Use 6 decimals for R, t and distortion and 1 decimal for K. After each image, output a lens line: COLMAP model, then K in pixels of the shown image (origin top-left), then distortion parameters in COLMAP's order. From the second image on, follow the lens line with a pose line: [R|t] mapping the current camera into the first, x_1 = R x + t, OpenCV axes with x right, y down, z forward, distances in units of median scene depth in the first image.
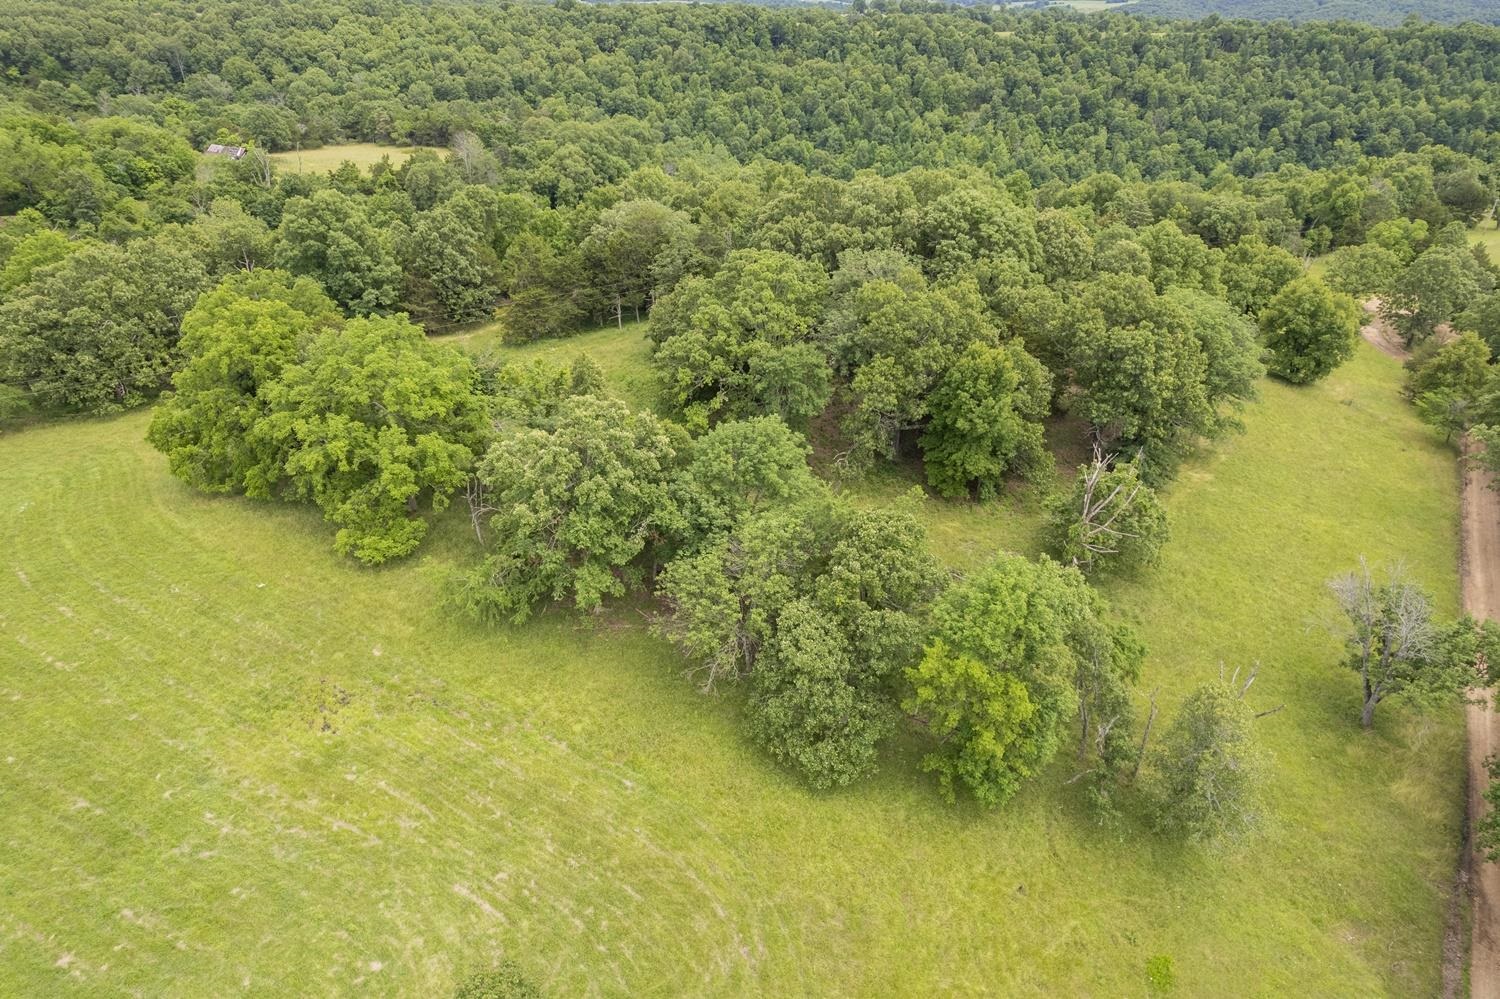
lens RADIAL K [[959.1, 0, 747.0], [0, 959.1, 498.4], [0, 0, 1]] dist [-0.072635, 0.063207]
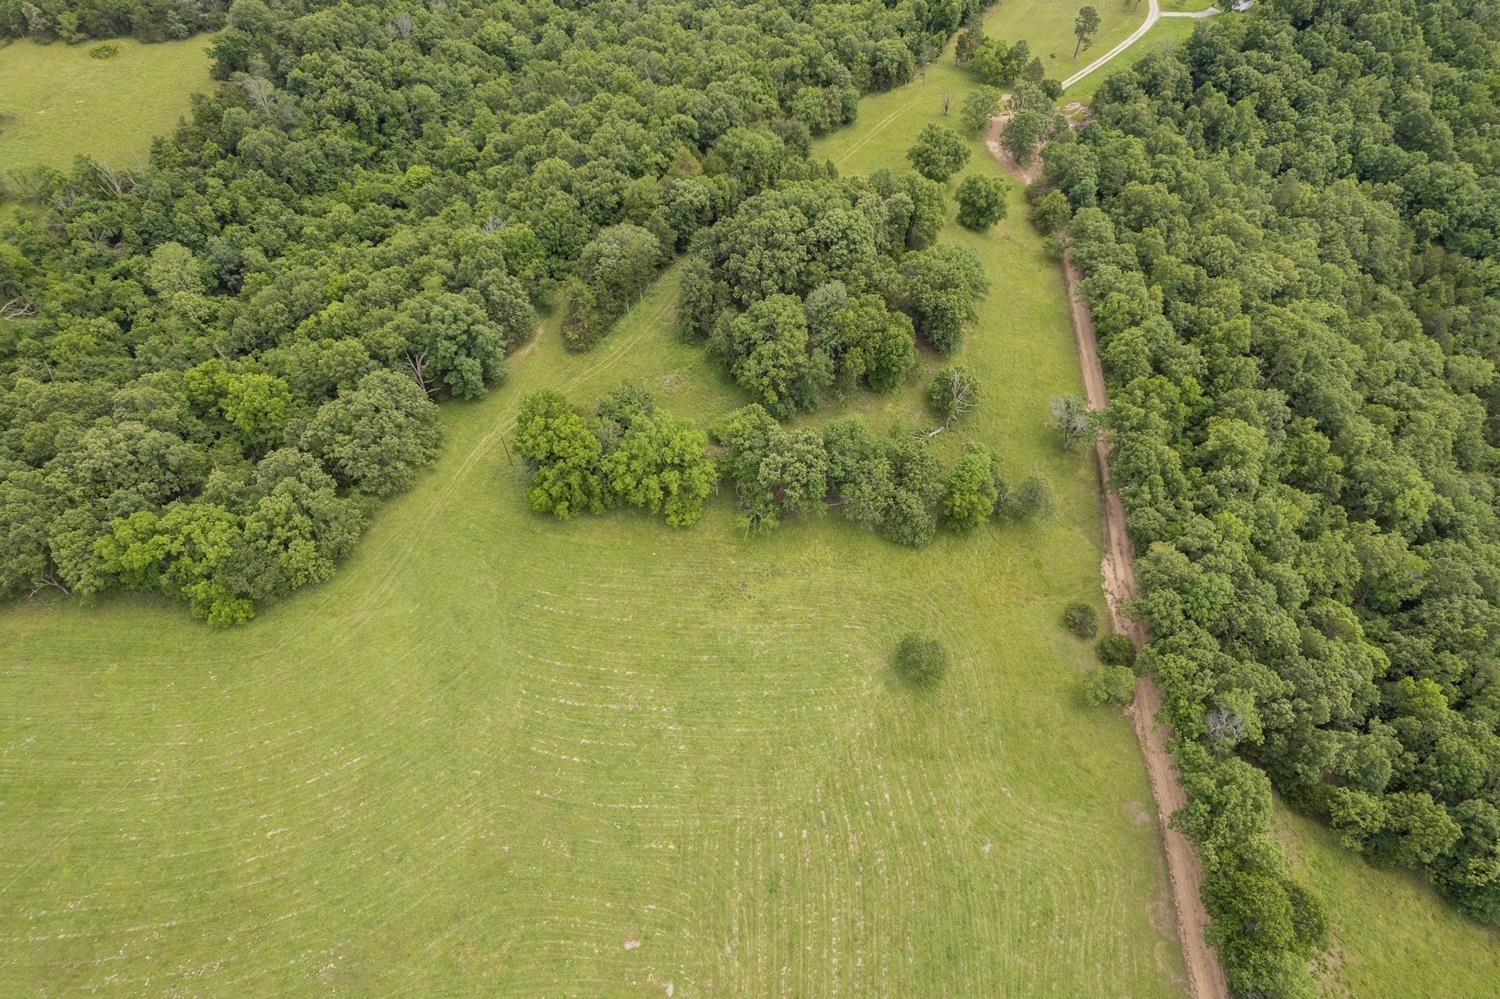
lens RADIAL K [[959.1, 0, 748.8], [0, 959.1, 498.9], [0, 0, 1]] dist [-0.072635, 0.063207]
pose [[0.888020, -0.359279, 0.286948, -1.084142], [0.229728, 0.887267, 0.399979, -1.024000], [-0.398303, -0.289269, 0.870447, -1.168845]]
